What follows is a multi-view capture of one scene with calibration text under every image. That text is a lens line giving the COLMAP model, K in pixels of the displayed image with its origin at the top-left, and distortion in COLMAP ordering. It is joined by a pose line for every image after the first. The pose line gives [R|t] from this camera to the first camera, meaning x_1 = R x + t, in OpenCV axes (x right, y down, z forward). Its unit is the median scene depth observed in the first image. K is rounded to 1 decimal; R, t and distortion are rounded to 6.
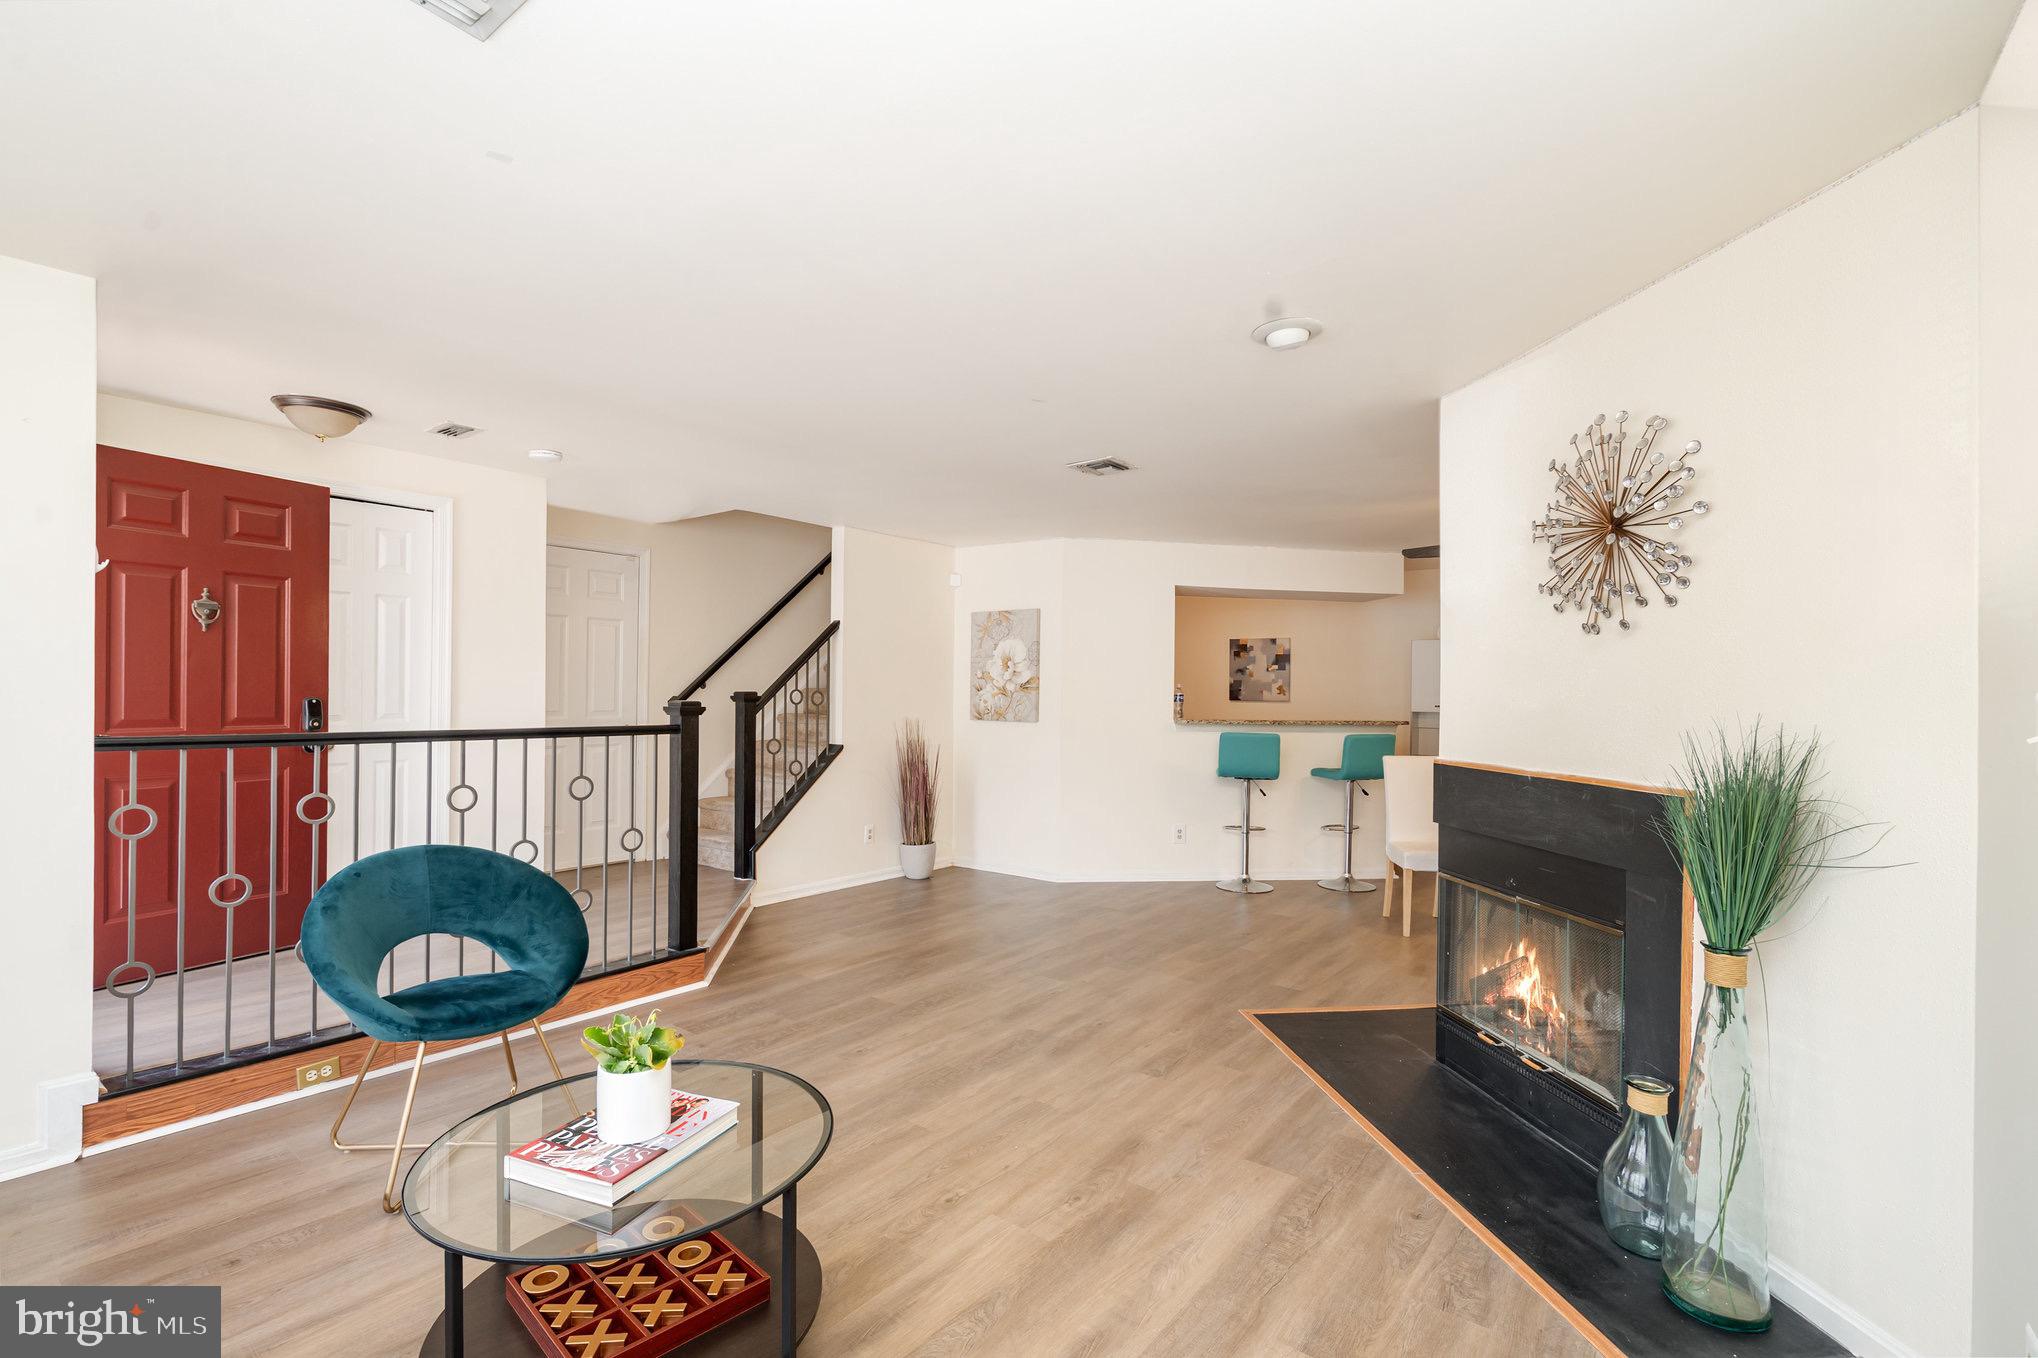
lens RADIAL K [[915.0, 0, 1012.2], [0, 915.0, 682.3], [0, 0, 1]] dist [-0.002958, 0.000535]
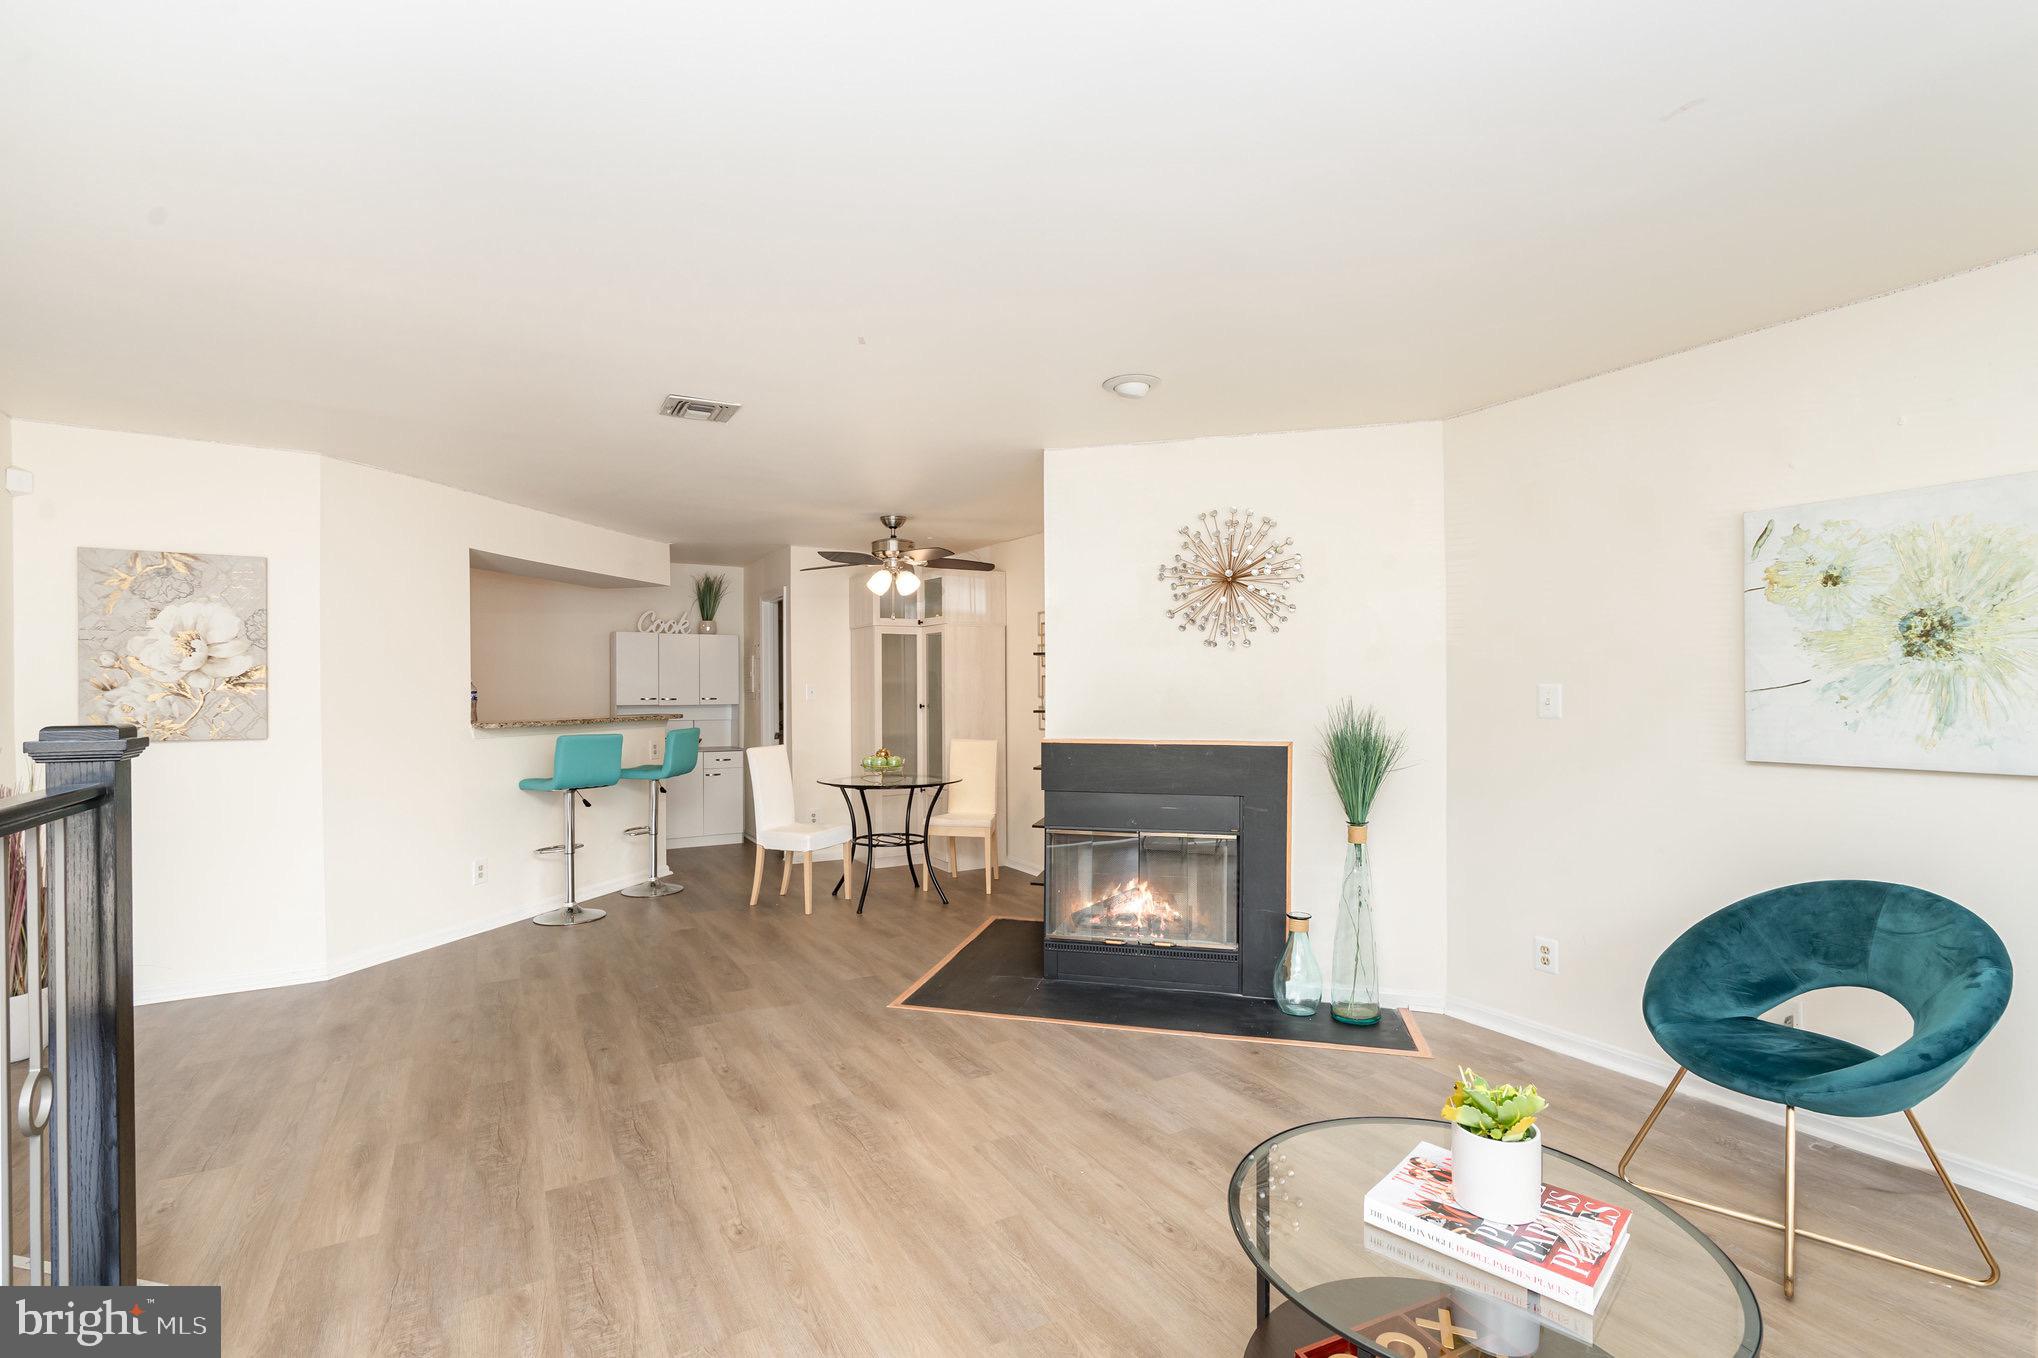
lens RADIAL K [[915.0, 0, 1020.2], [0, 915.0, 678.5], [0, 0, 1]] dist [-0.002958, 0.000535]
pose [[0.373808, -0.003157, 0.927501, -0.365672], [-0.002609, 0.999987, 0.004456, -0.001949], [-0.927502, -0.004086, 0.373795, 0.290740]]
